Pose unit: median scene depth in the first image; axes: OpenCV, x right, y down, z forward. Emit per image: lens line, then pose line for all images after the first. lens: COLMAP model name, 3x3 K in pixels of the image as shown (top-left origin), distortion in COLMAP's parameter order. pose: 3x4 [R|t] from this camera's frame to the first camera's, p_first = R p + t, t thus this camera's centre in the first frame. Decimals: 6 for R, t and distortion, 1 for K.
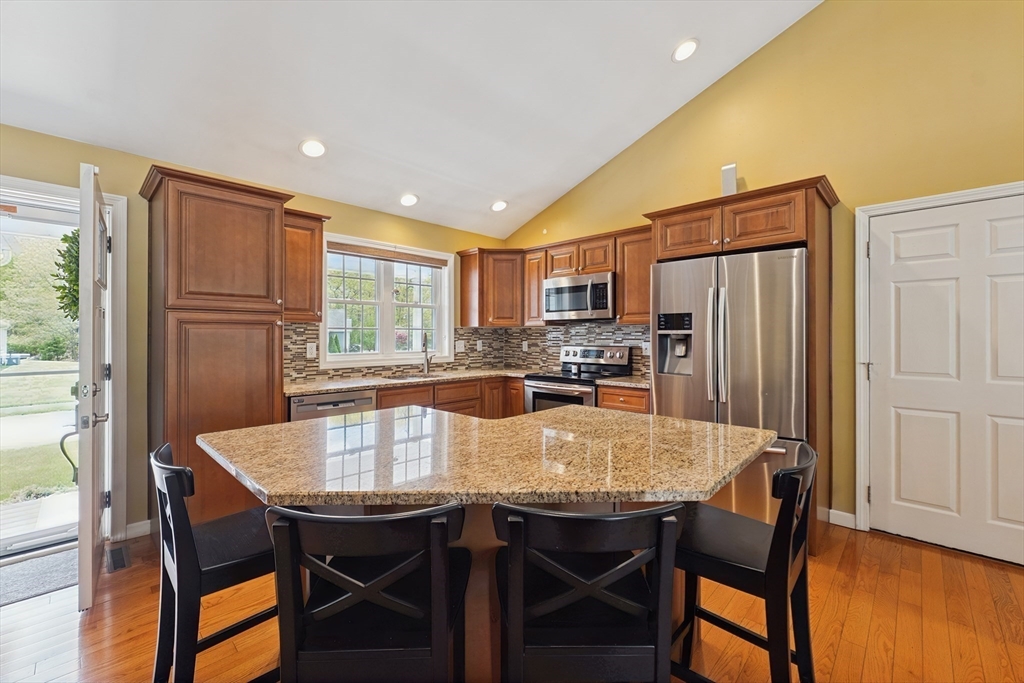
lens RADIAL K [[420.5, 0, 506.1], [0, 420.5, 333.9], [0, 0, 1]] dist [-0.000416, -0.000033]
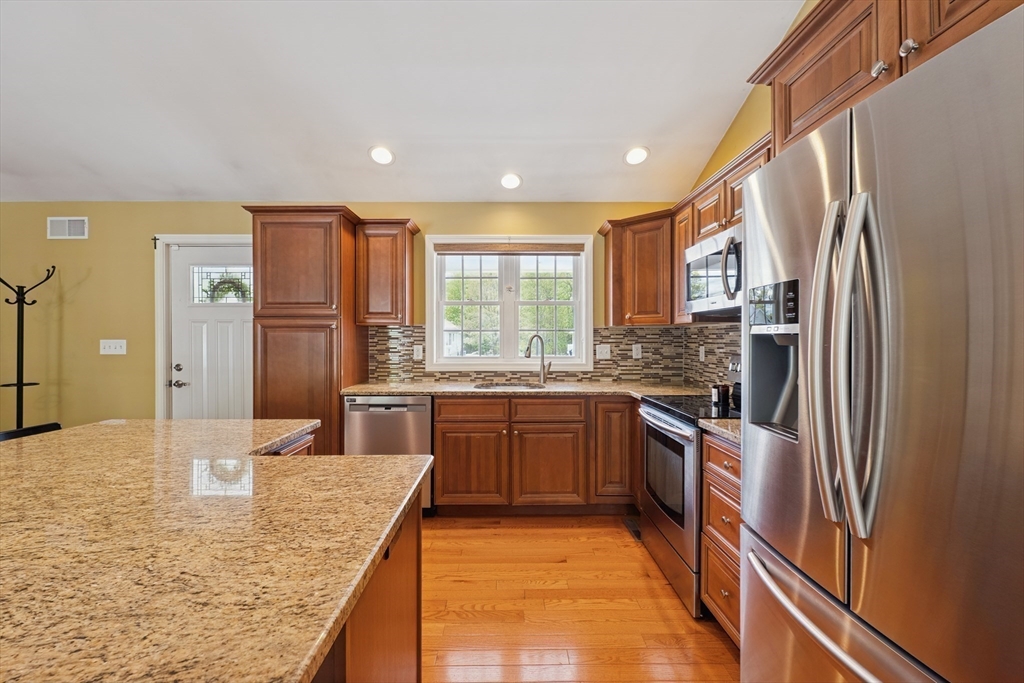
lens RADIAL K [[420.5, 0, 510.8], [0, 420.5, 339.1], [0, 0, 1]] dist [-0.000416, -0.000033]
pose [[0.702850, 0.001348, -0.711337, 0.387855], [0.003438, 0.999980, 0.005293, 0.001832], [0.711330, -0.006166, 0.702831, 0.396262]]
